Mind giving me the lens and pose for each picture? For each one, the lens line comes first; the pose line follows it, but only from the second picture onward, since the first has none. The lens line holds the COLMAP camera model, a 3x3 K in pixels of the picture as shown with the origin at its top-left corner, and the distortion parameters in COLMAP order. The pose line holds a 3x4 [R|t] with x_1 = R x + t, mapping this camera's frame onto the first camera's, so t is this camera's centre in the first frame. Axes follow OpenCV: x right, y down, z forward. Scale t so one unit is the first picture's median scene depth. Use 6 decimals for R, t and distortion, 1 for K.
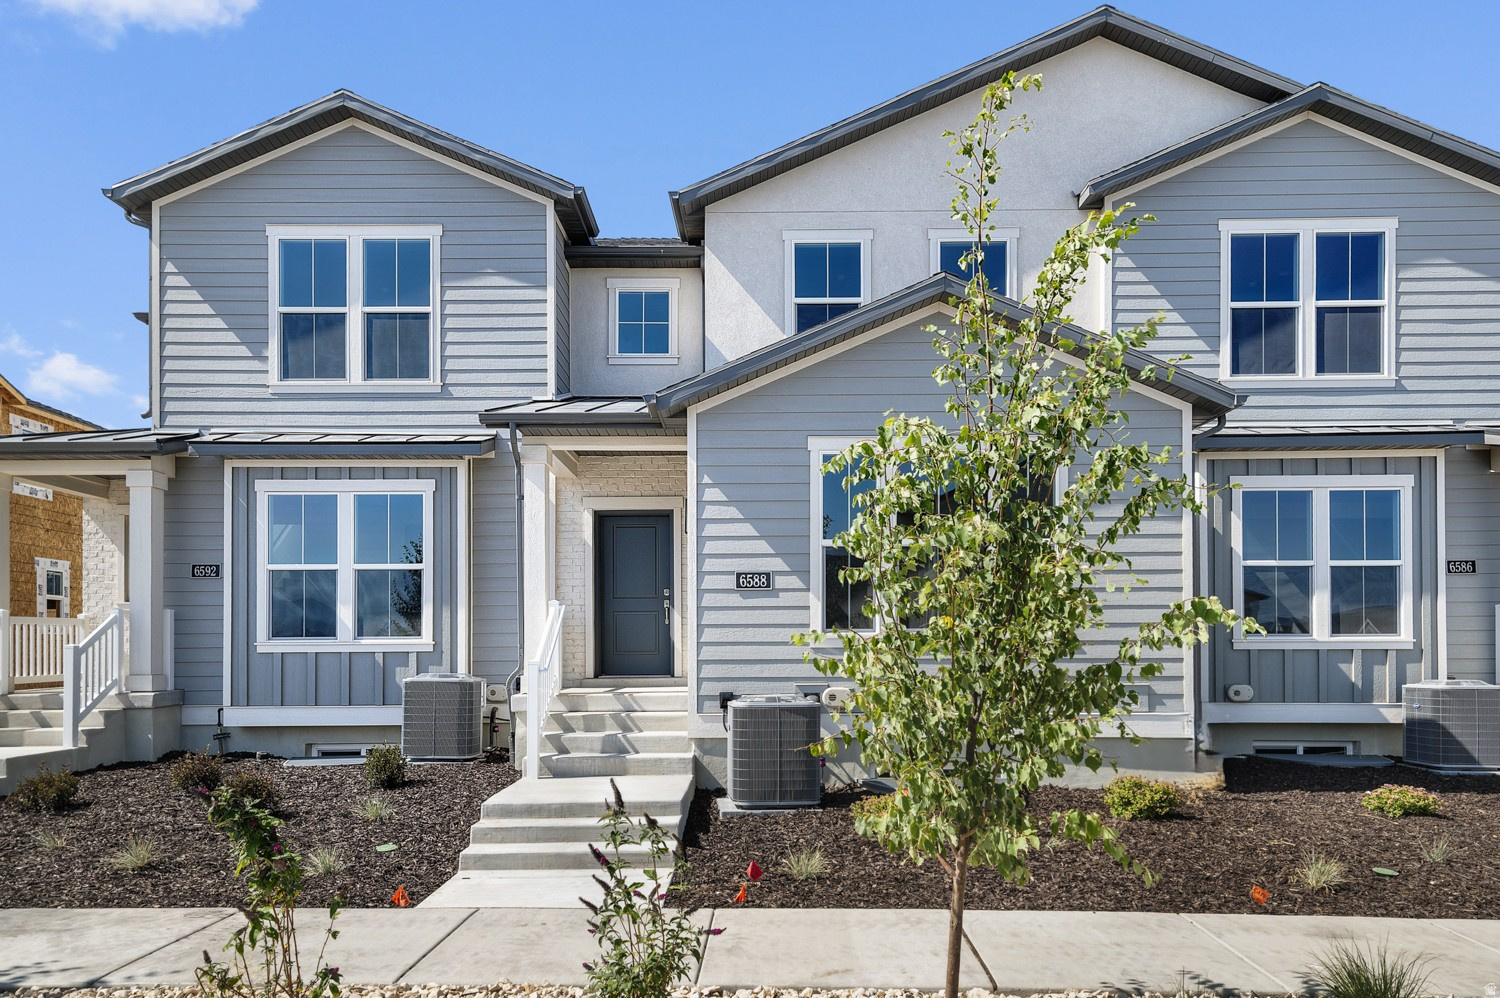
lens RADIAL K [[1004.6, 0, 777.0], [0, 1004.6, 547.2], [0, 0, 1]] dist [0.026825, 0.003736]
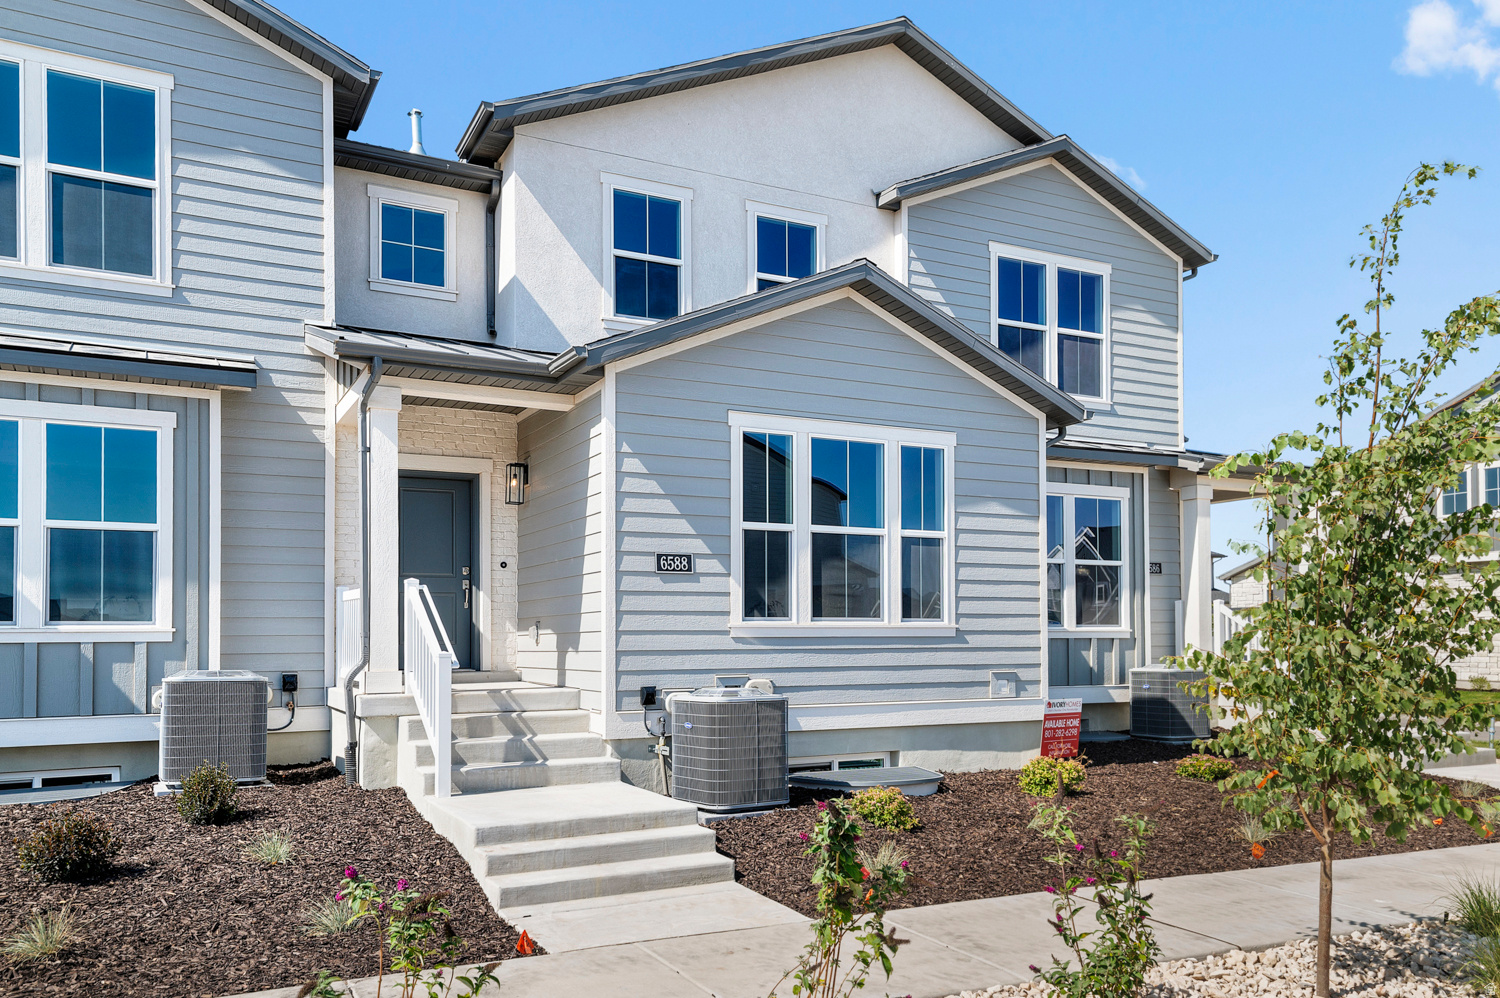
lens RADIAL K [[1119.8, 0, 746.8], [0, 1119.8, 498.9], [0, 0, 1]] dist [0.045617, -0.005205]
pose [[0.888014, 0.057357, 0.456226, -0.347575], [-0.048741, 0.998341, -0.030641, 0.002353], [-0.457226, 0.004973, 0.889336, 0.051624]]
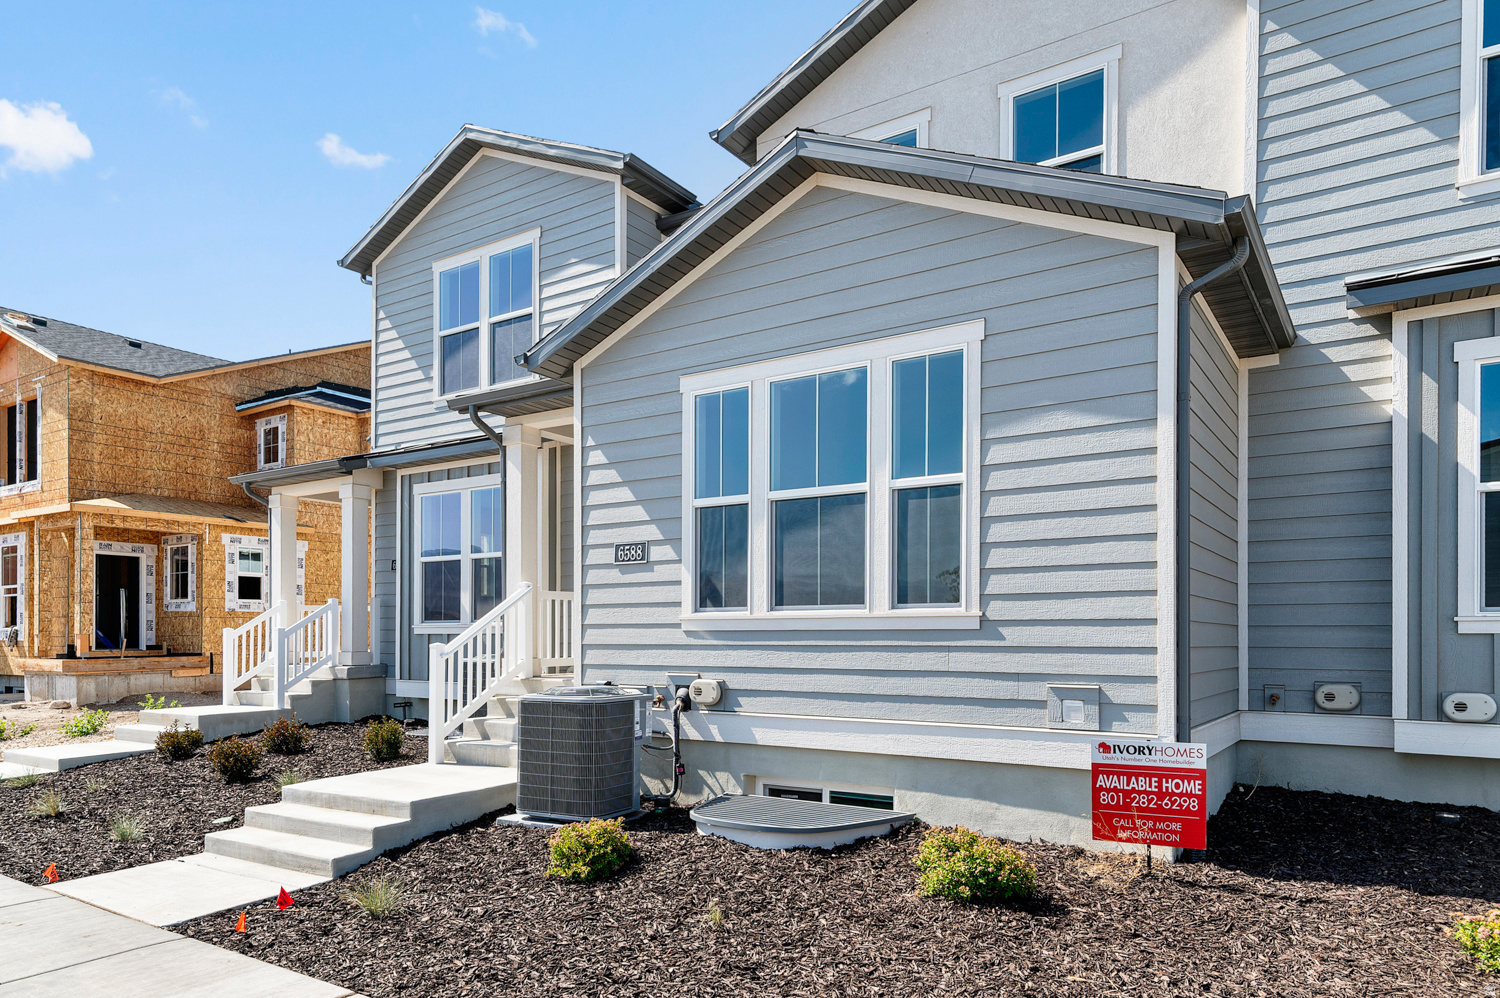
lens RADIAL K [[952.0, 0, 738.7], [0, 952.0, 556.6], [0, 0, 1]] dist [0.025589, 0.001757]
pose [[0.841451, -0.041613, -0.538729, 0.397069], [0.054623, 0.998473, 0.008191, 0.027853], [0.537566, -0.036320, 0.842439, 0.290669]]
